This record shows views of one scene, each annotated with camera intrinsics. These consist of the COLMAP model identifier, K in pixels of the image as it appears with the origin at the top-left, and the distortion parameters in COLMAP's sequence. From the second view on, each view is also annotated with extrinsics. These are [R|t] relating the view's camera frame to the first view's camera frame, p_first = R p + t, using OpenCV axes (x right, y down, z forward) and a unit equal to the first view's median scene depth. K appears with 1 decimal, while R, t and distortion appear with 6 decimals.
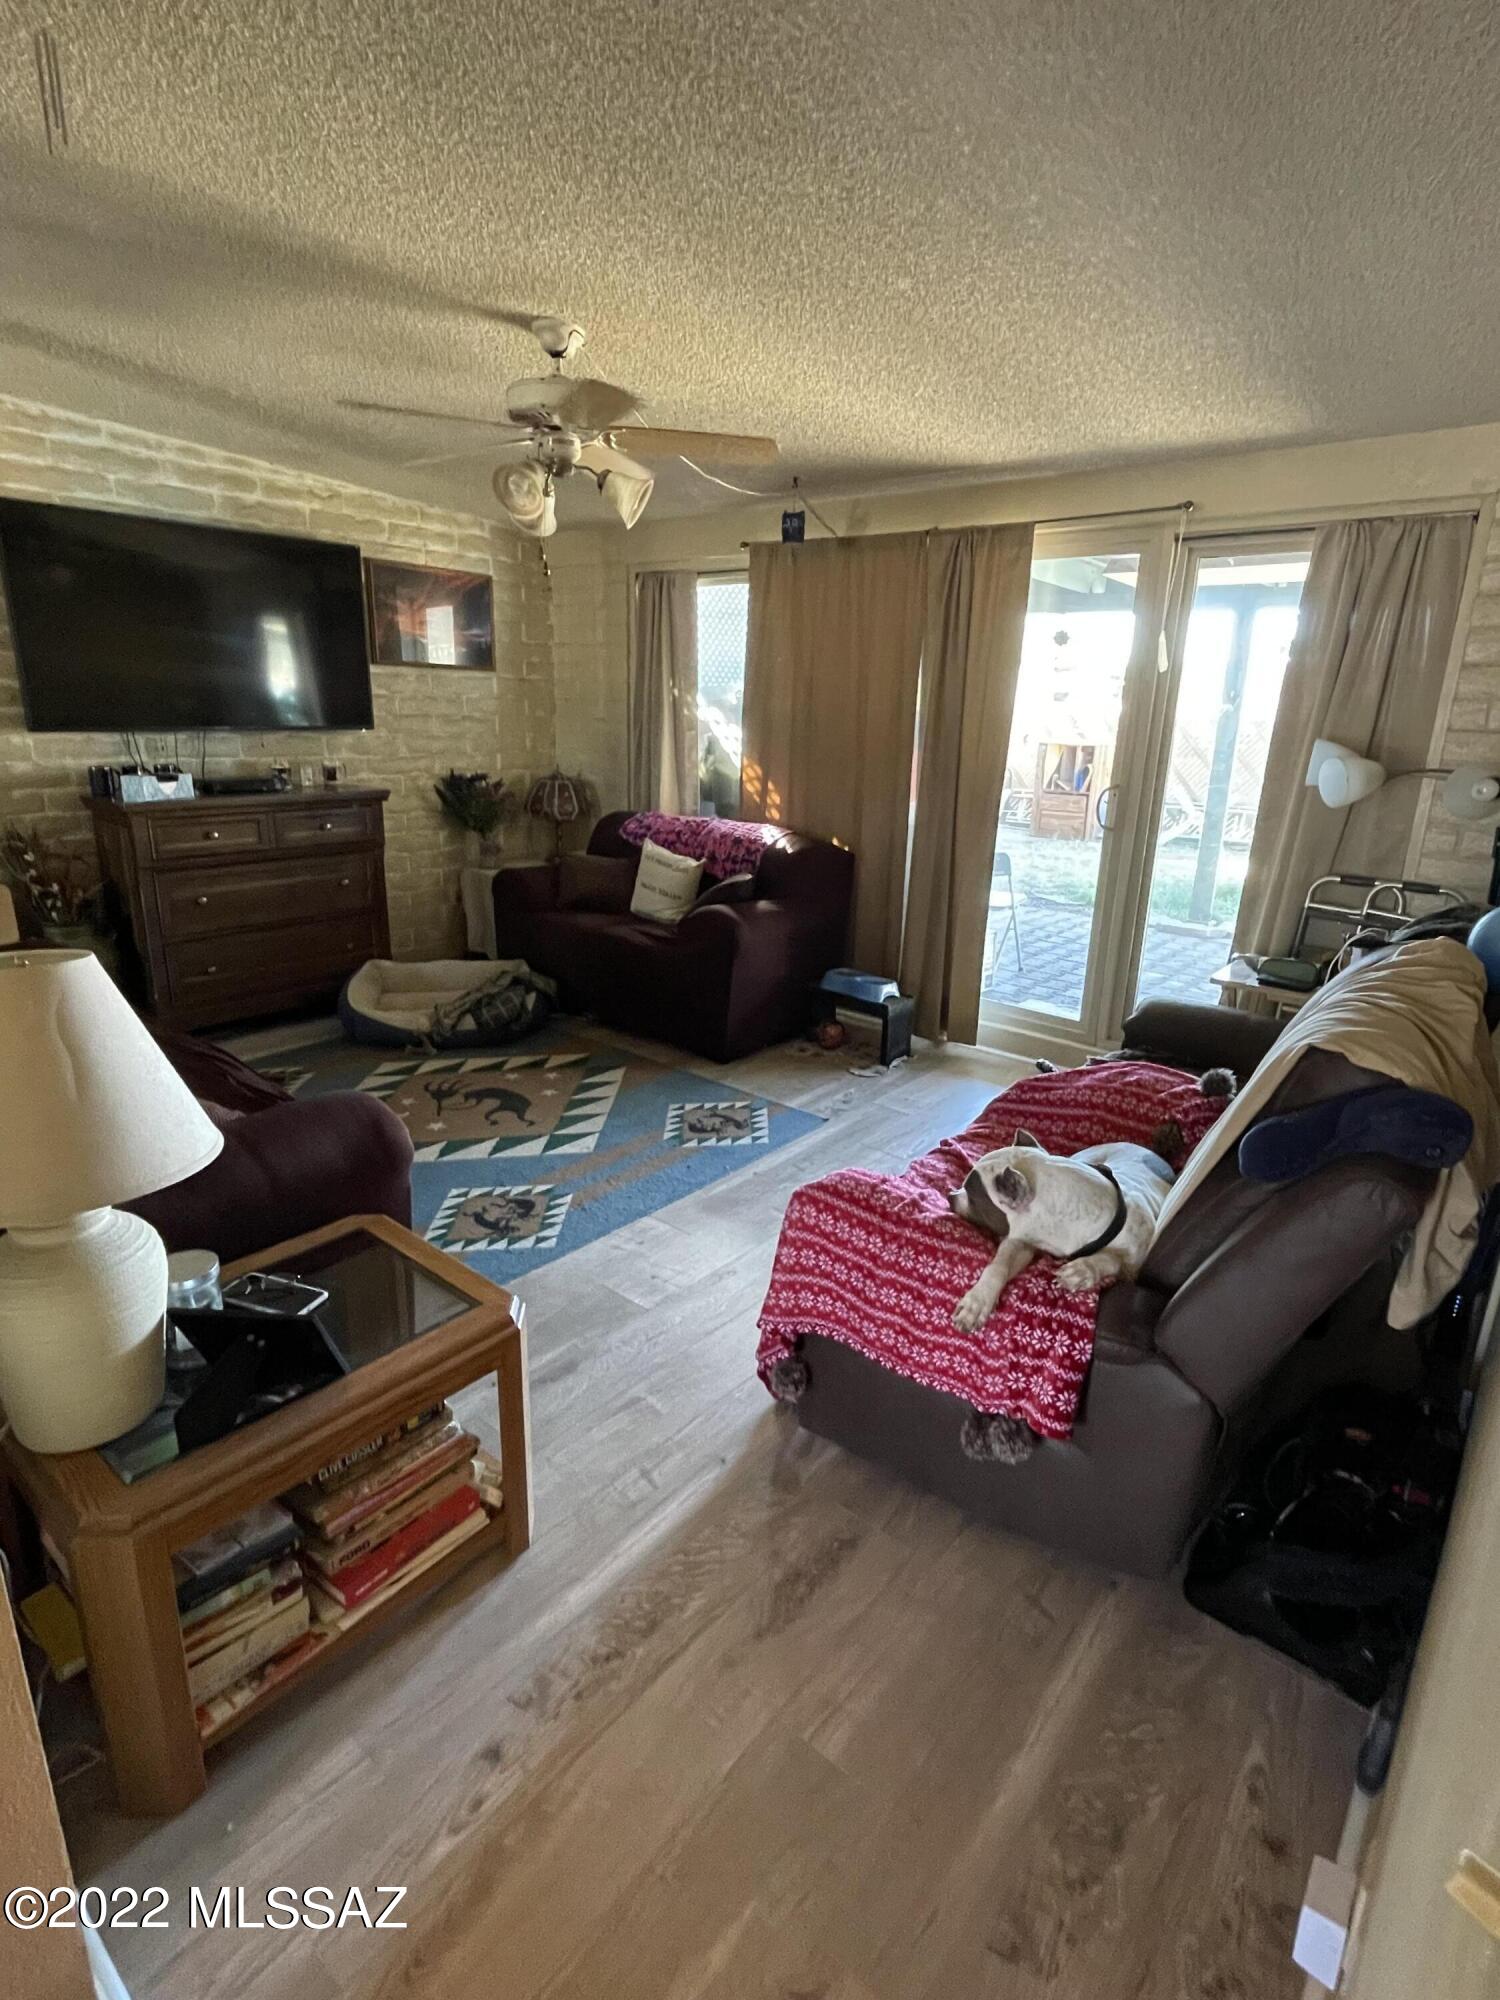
lens RADIAL K [[1008.6, 0, 739.8], [0, 1008.6, 1003.6], [0, 0, 1]] dist [-0.004832, 0.000858]
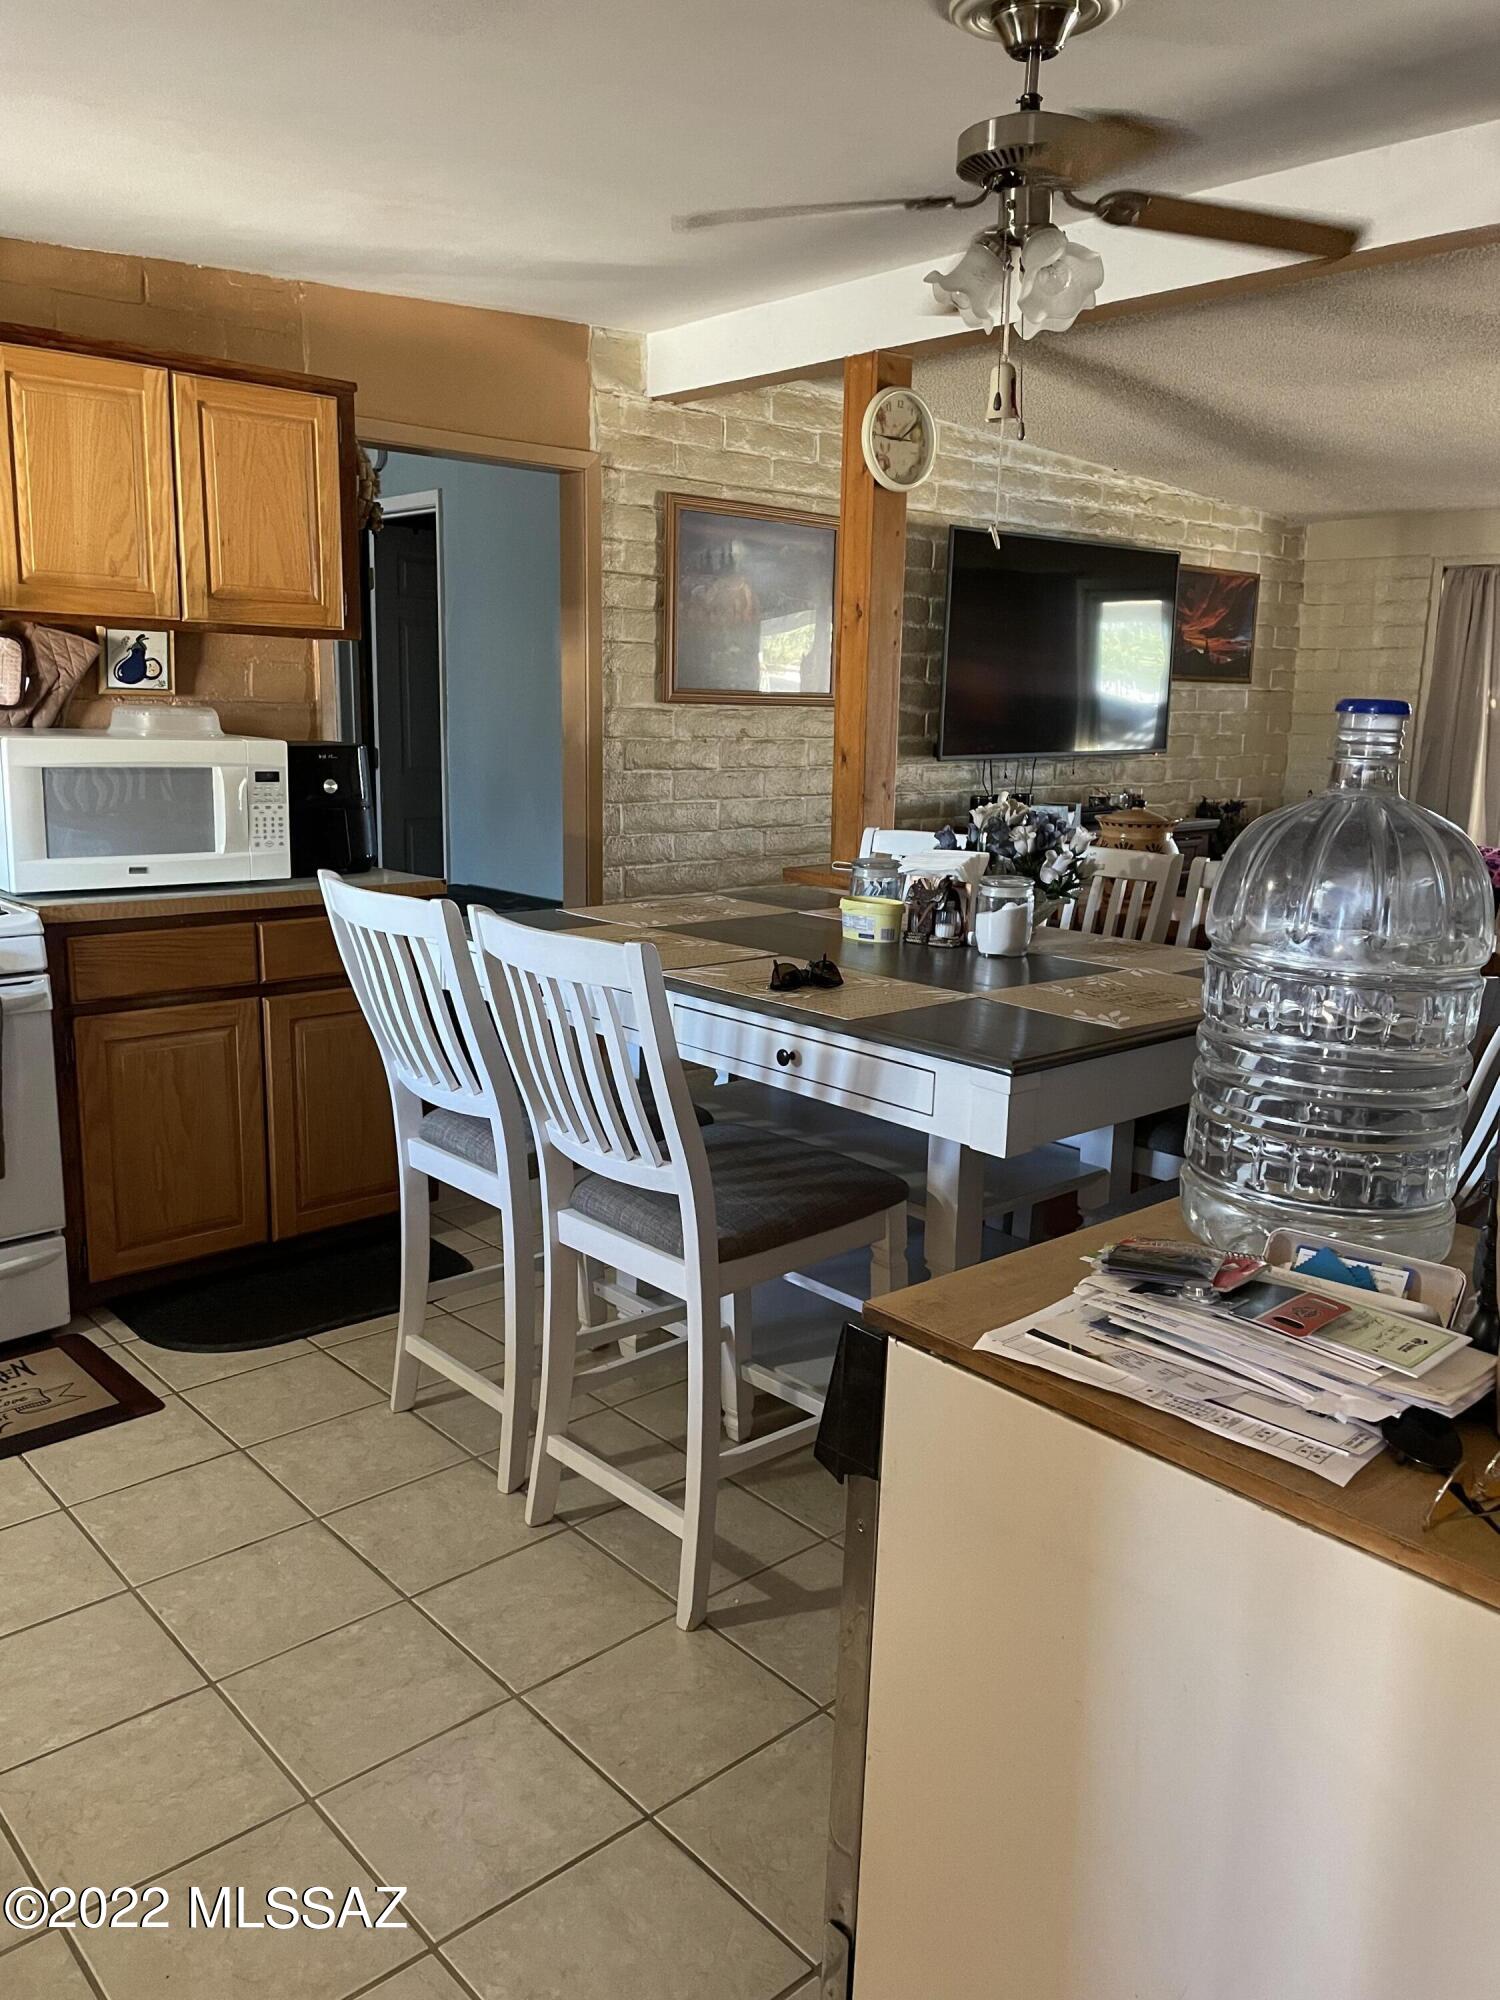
lens RADIAL K [[1523.7, 0, 752.9], [0, 1523.7, 990.0], [0, 0, 1]] dist [0.050178, -0.010164]
pose [[0.991050, 0.018520, -0.132203, -0.655015], [-0.031553, 0.994767, -0.097177, 0.089637], [0.129712, 0.100478, 0.986448, -0.411229]]
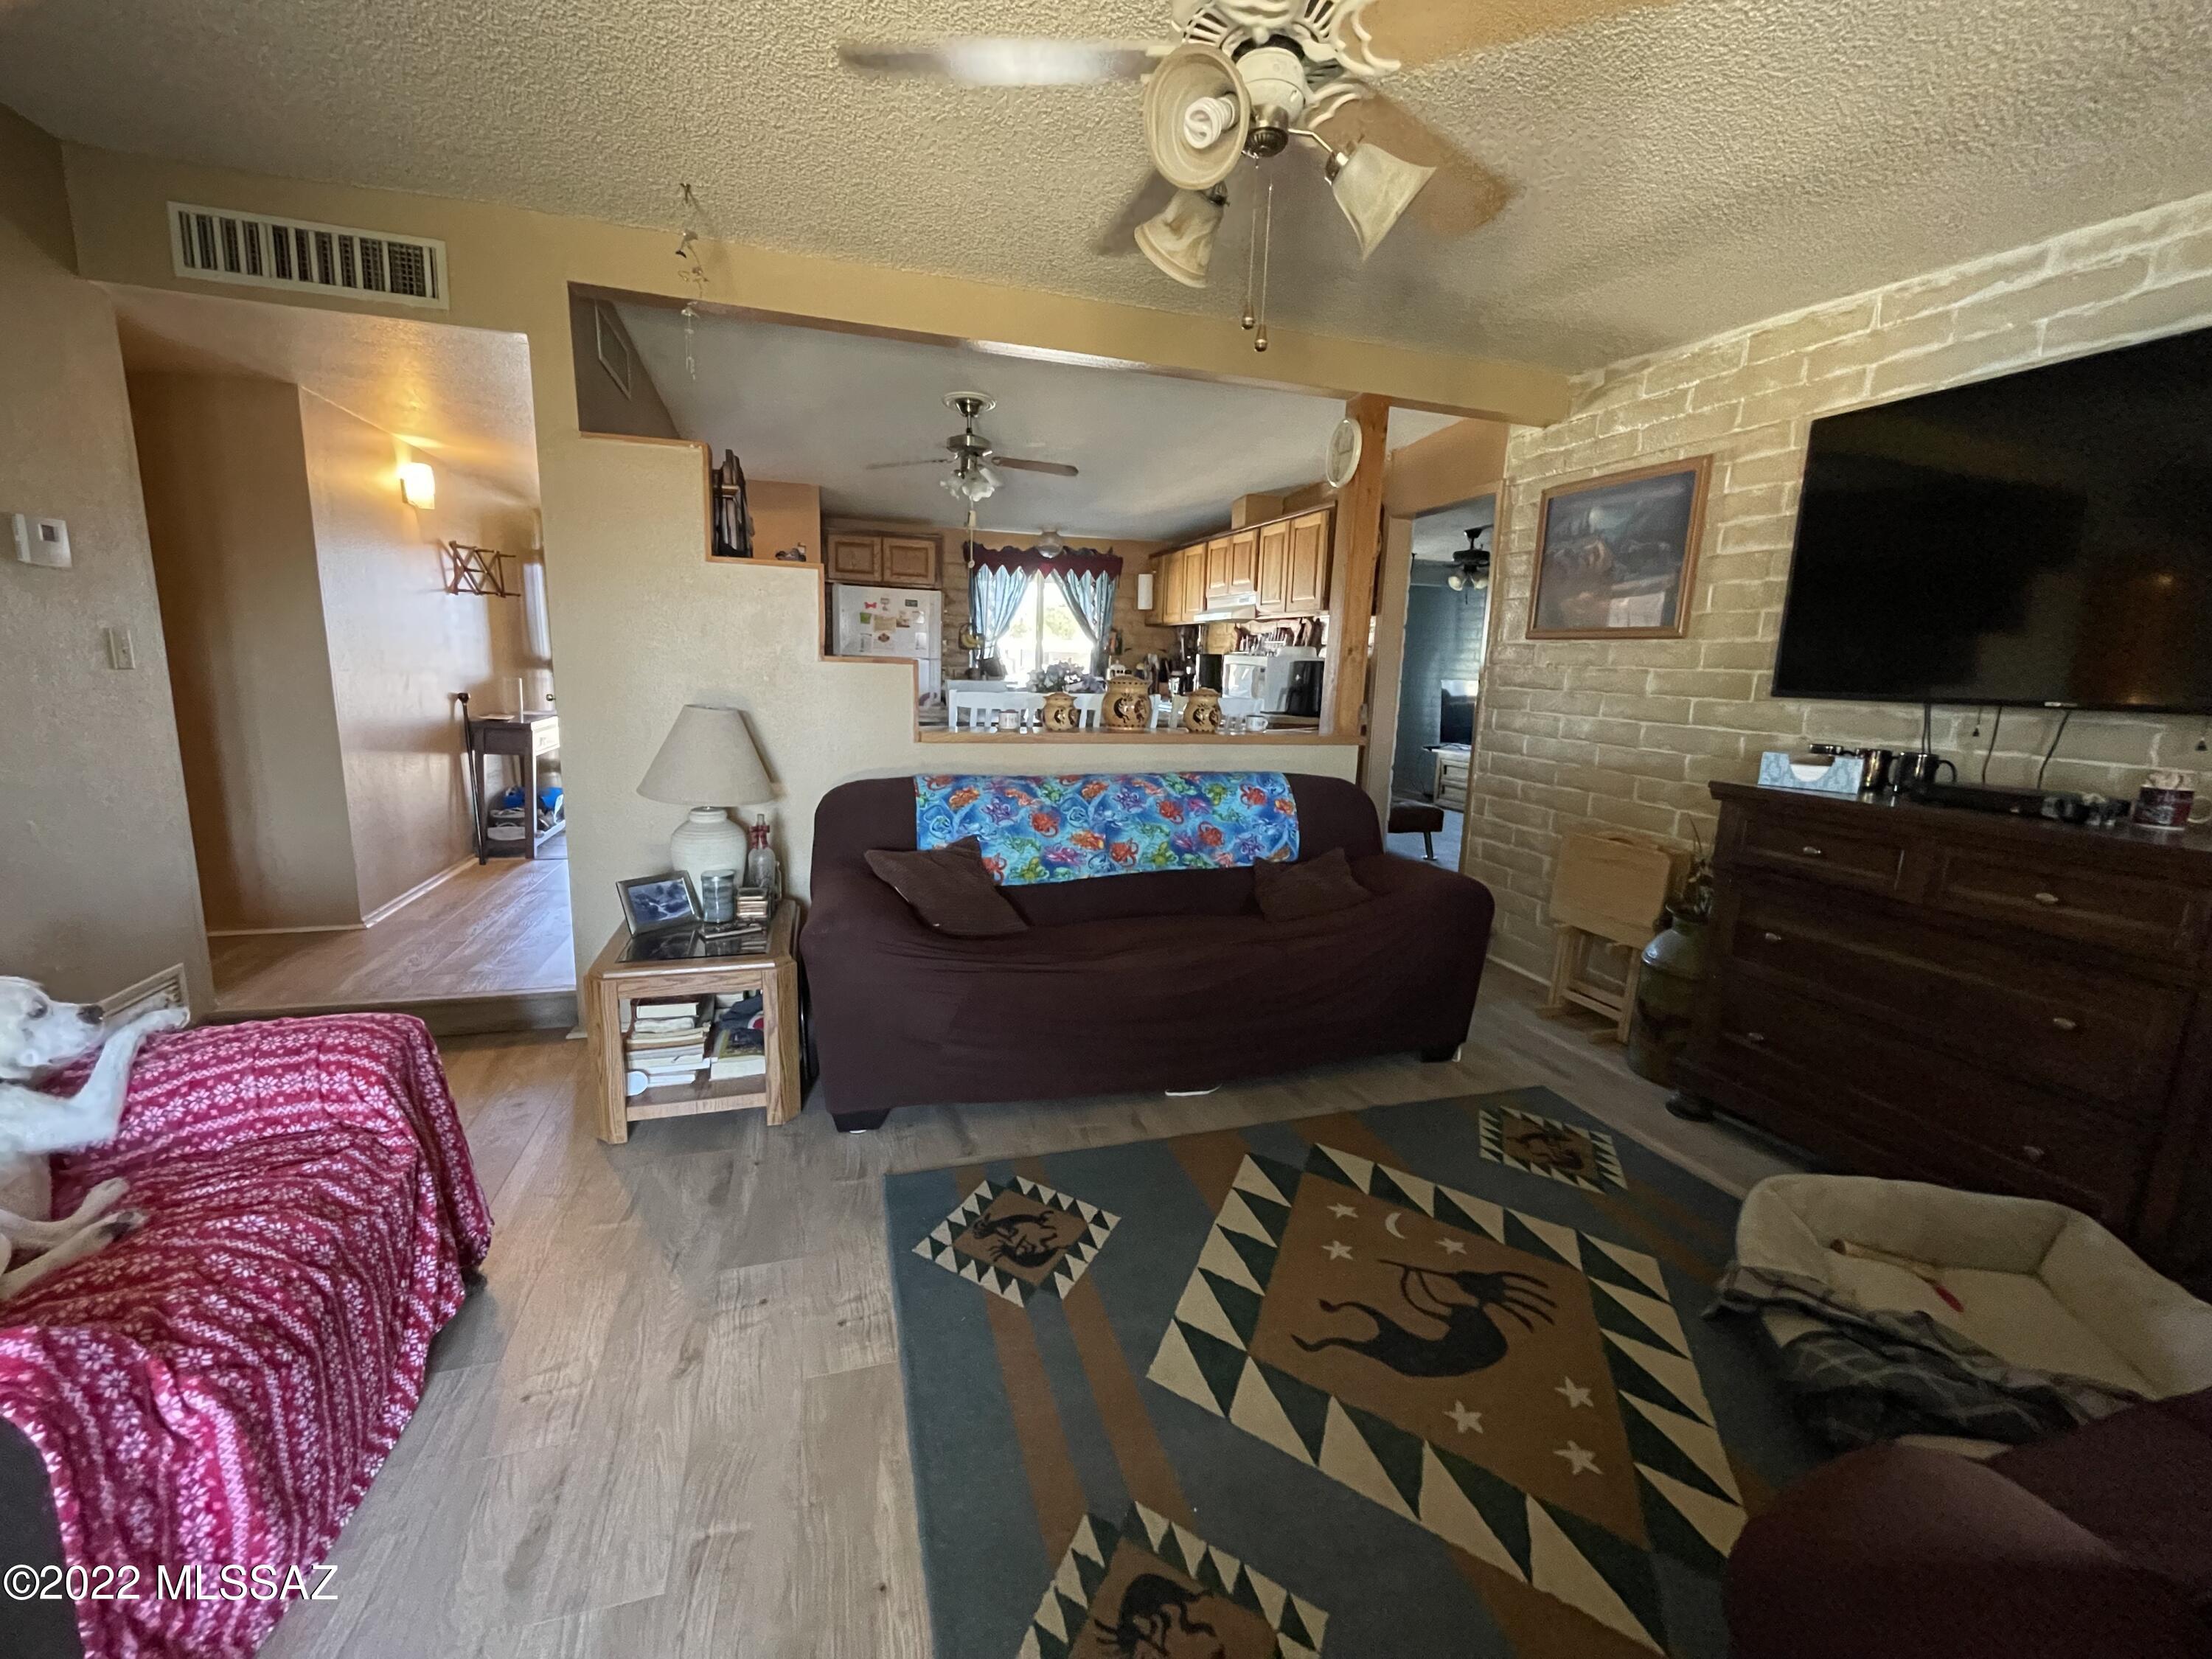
lens RADIAL K [[896.8, 0, 1100.6], [0, 896.8, 818.6], [0, 0, 1]] dist [-0.002557, -0.000209]
pose [[-0.531175, 0.099997, -0.841340, 0.208139], [-0.290970, 0.911087, 0.291989, -0.223342], [0.795732, 0.399902, -0.454851, 0.900191]]
